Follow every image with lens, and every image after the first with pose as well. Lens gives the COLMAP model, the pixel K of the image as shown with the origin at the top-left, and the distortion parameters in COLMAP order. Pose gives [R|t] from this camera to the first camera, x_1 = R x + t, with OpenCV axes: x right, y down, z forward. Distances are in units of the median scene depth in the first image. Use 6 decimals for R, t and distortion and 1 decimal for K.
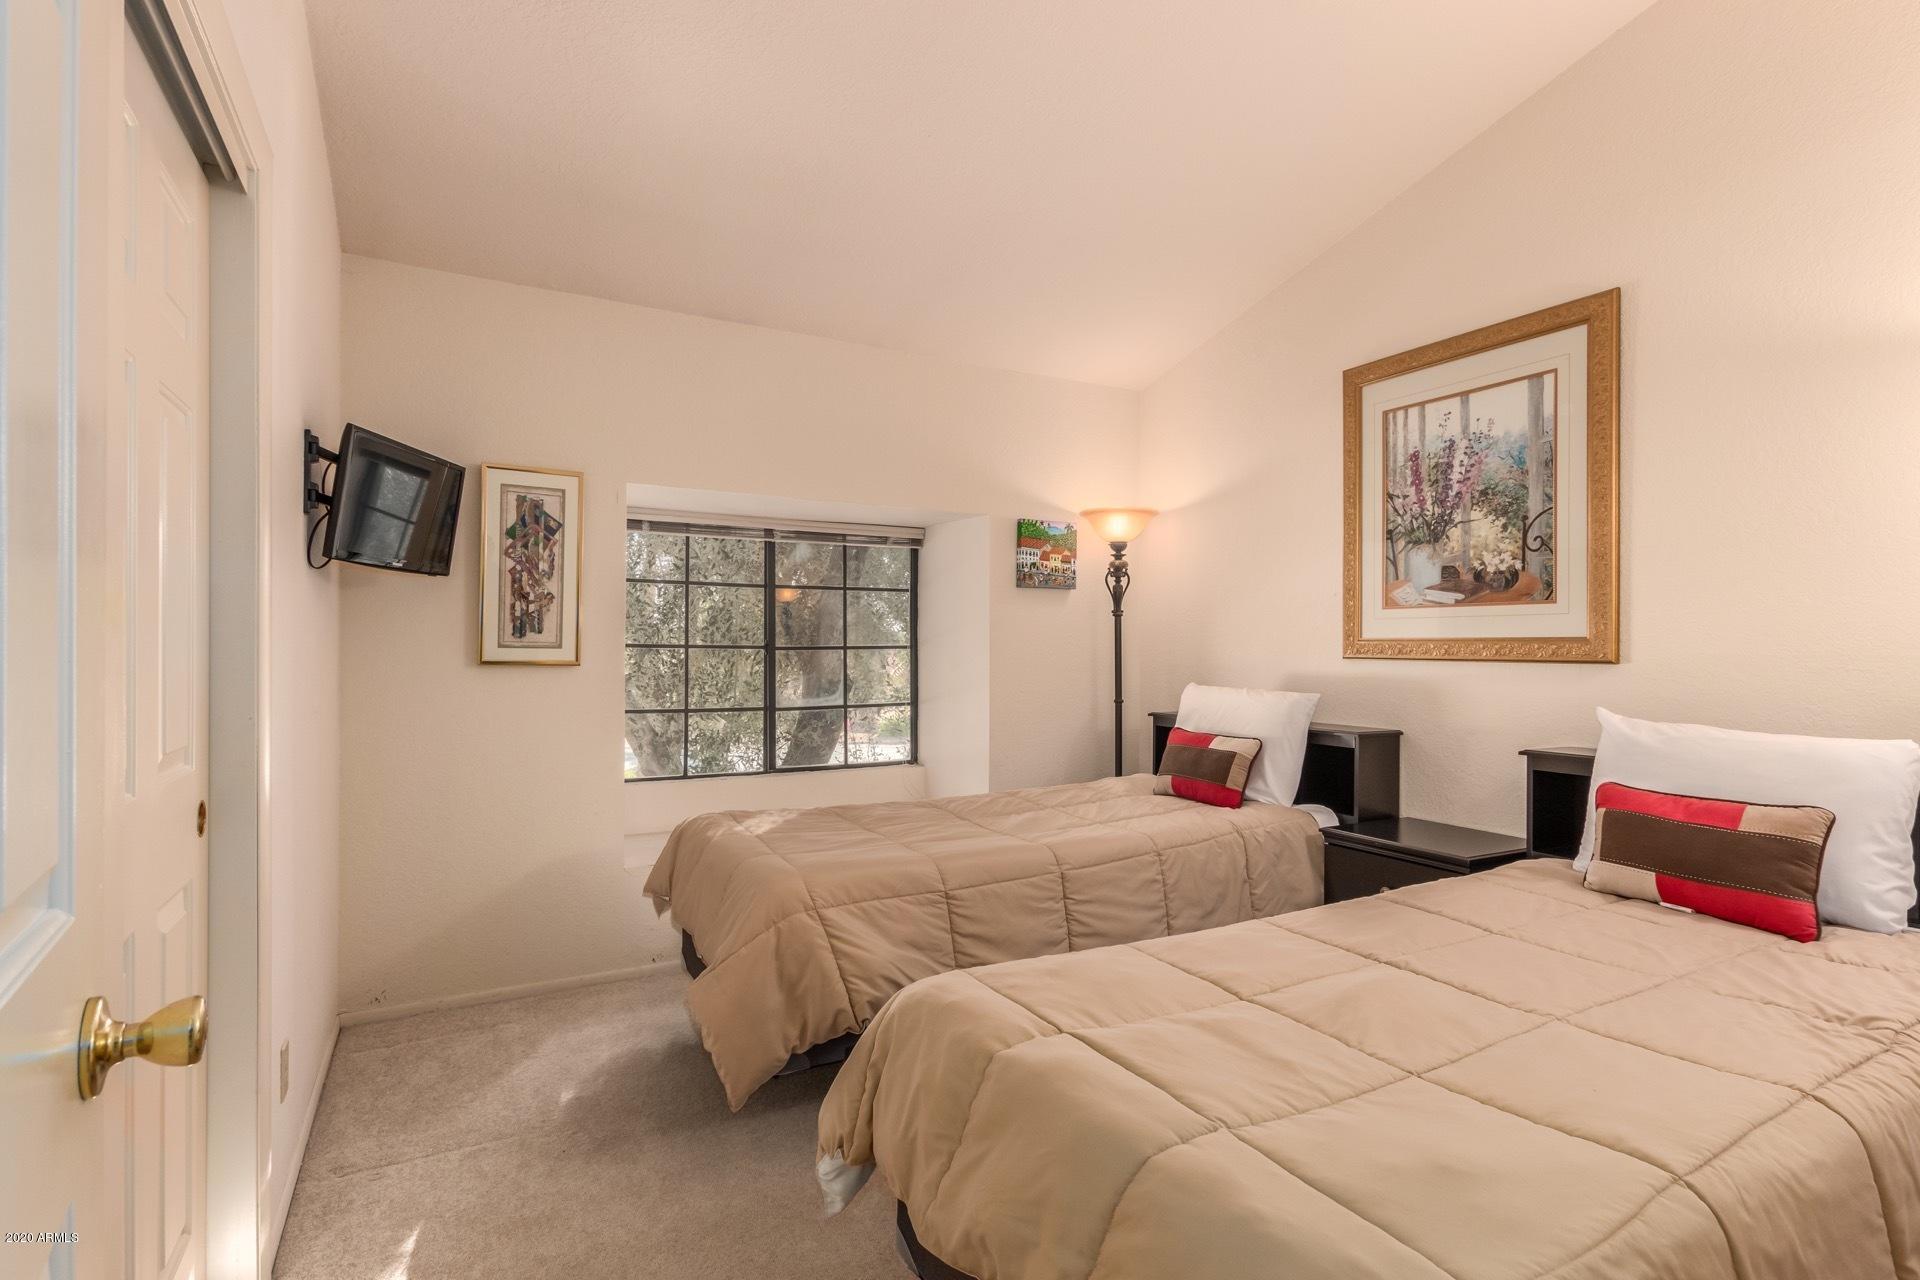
lens RADIAL K [[937.5, 0, 955.3], [0, 937.5, 645.2], [0, 0, 1]] dist [0.012497, -0.006188]
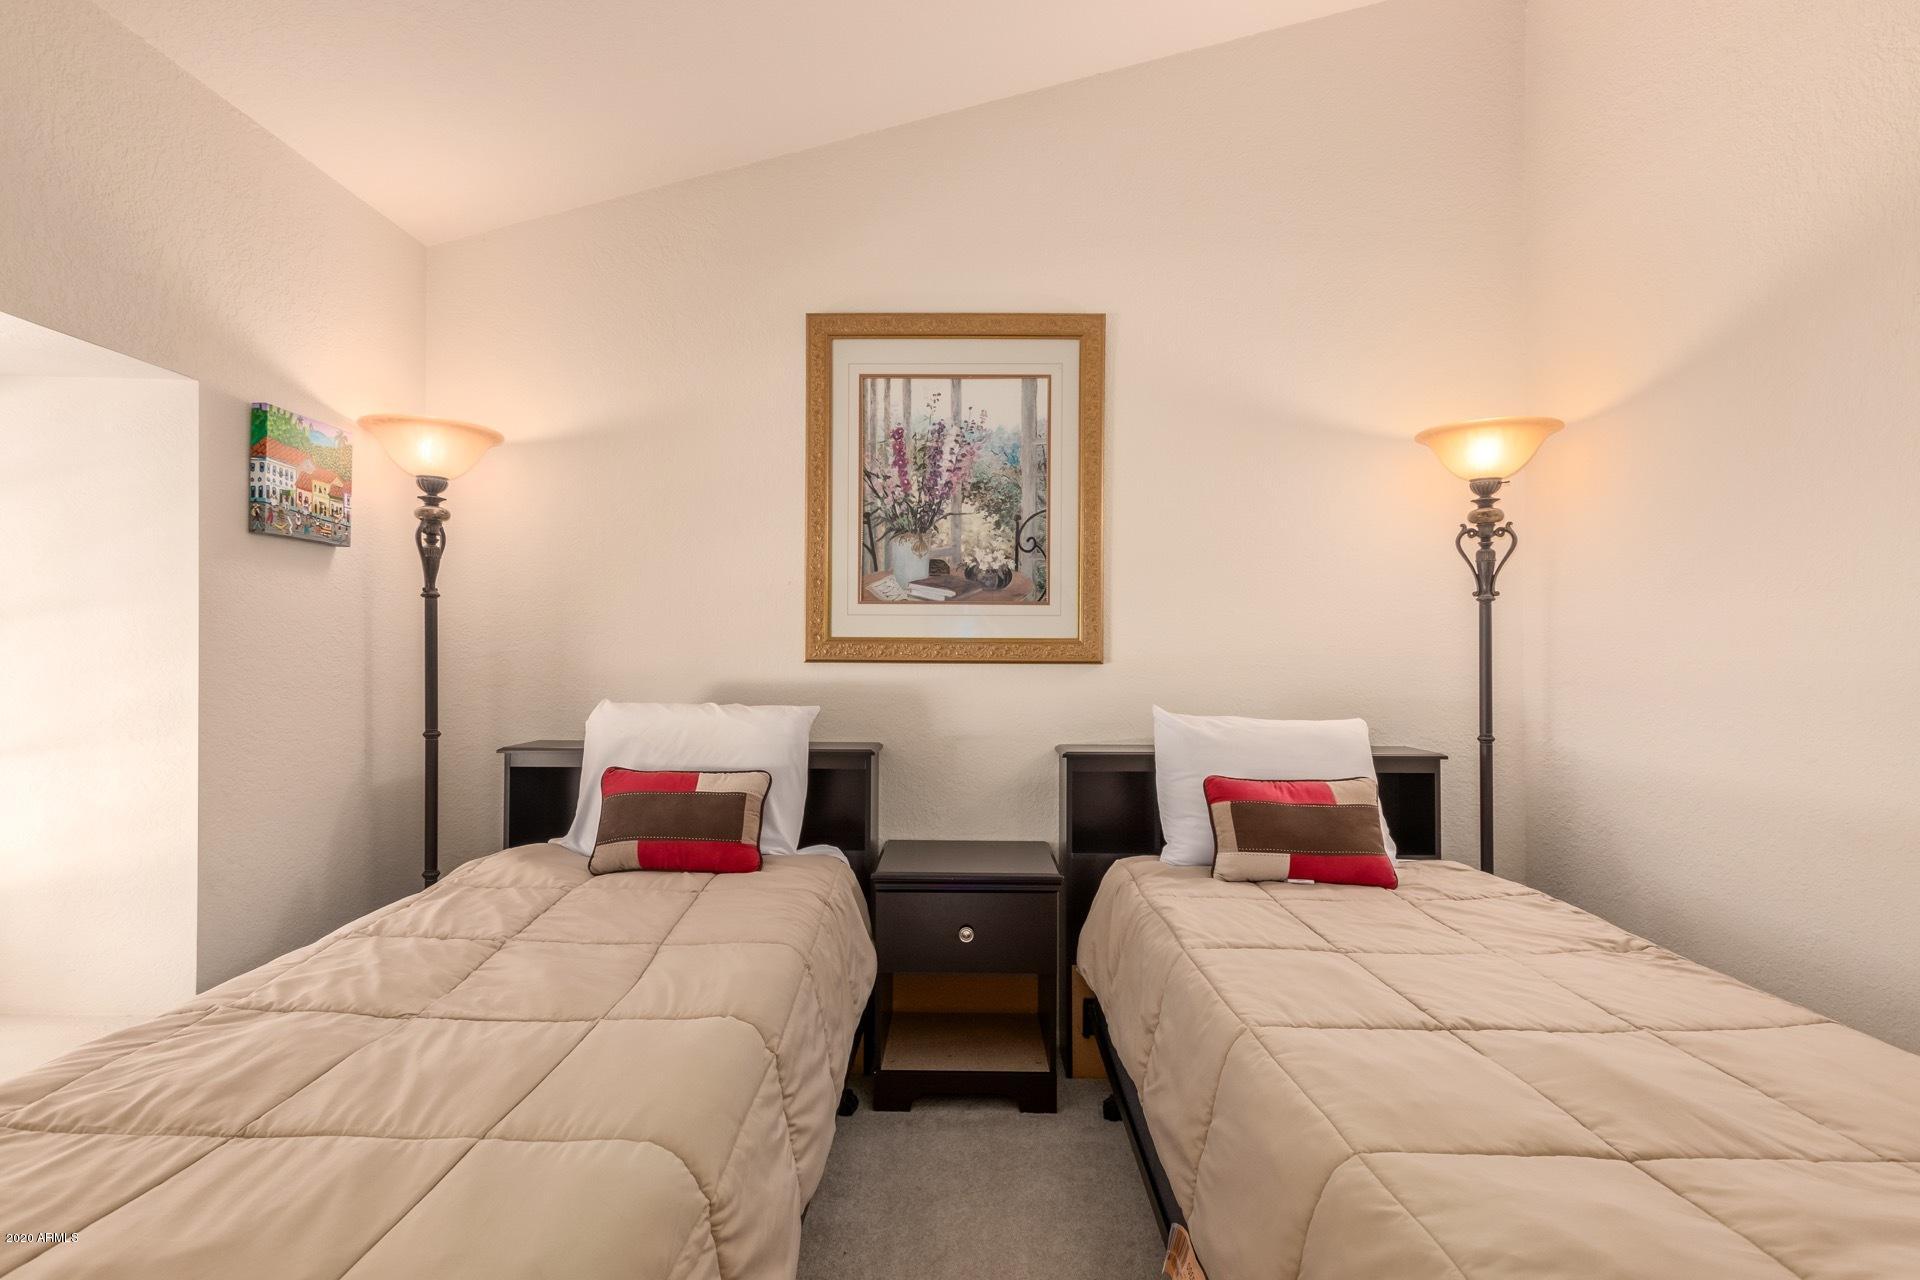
lens RADIAL K [[937.5, 0, 959.8], [0, 937.5, 644.9], [0, 0, 1]] dist [0.012497, -0.006188]
pose [[0.487469, -0.000512, 0.873140, -0.261145], [-0.004127, 0.999987, 0.002891, -0.003434], [-0.873131, -0.005012, 0.487460, 0.516037]]
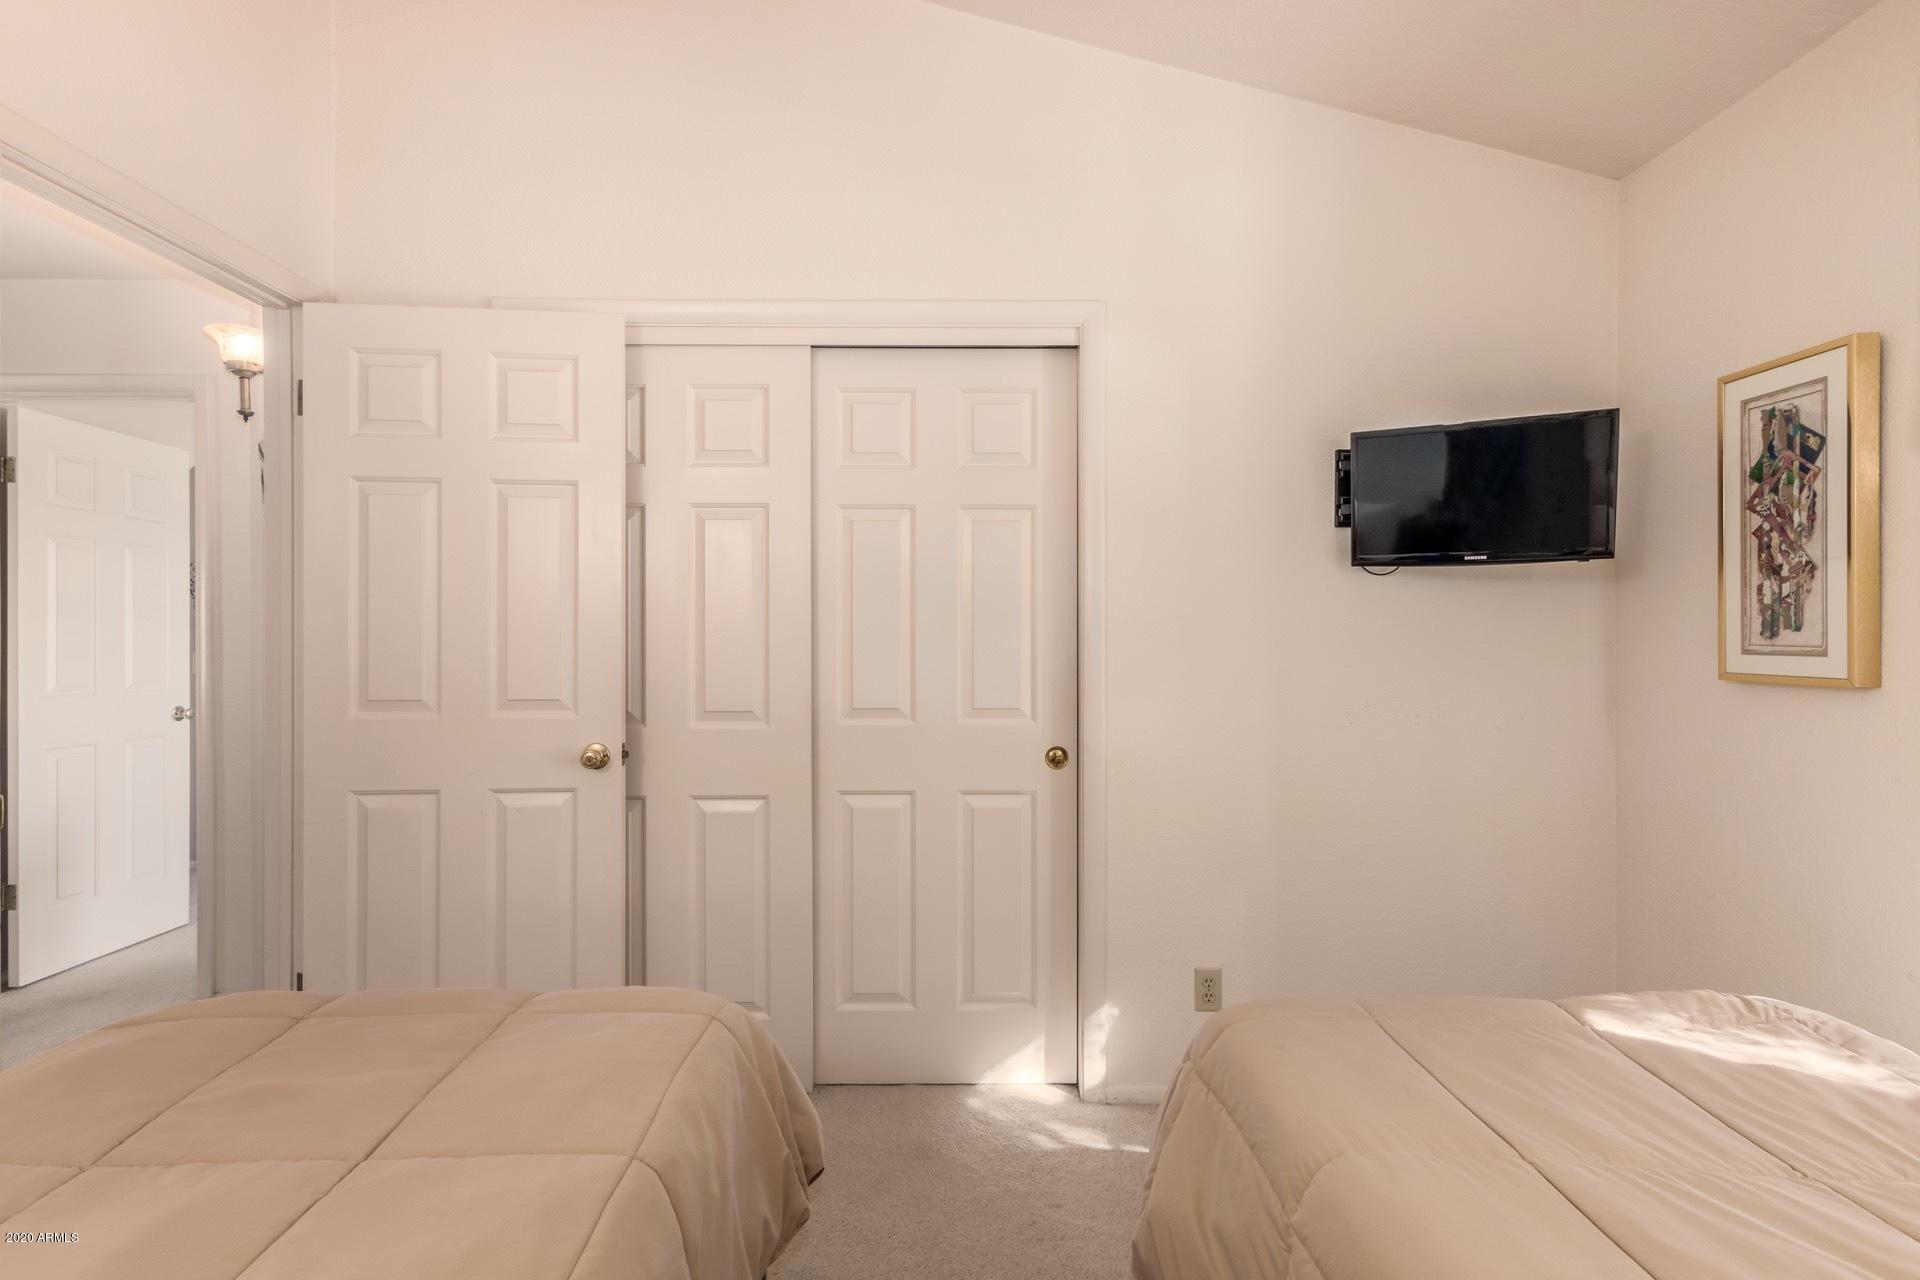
lens RADIAL K [[937.5, 0, 959.0], [0, 937.5, 638.9], [0, 0, 1]] dist [0.012497, -0.006188]
pose [[-0.453202, -0.004809, -0.891395, 0.333413], [0.001907, 0.999978, -0.006364, -0.004891], [0.891406, -0.004584, -0.453183, 0.803372]]
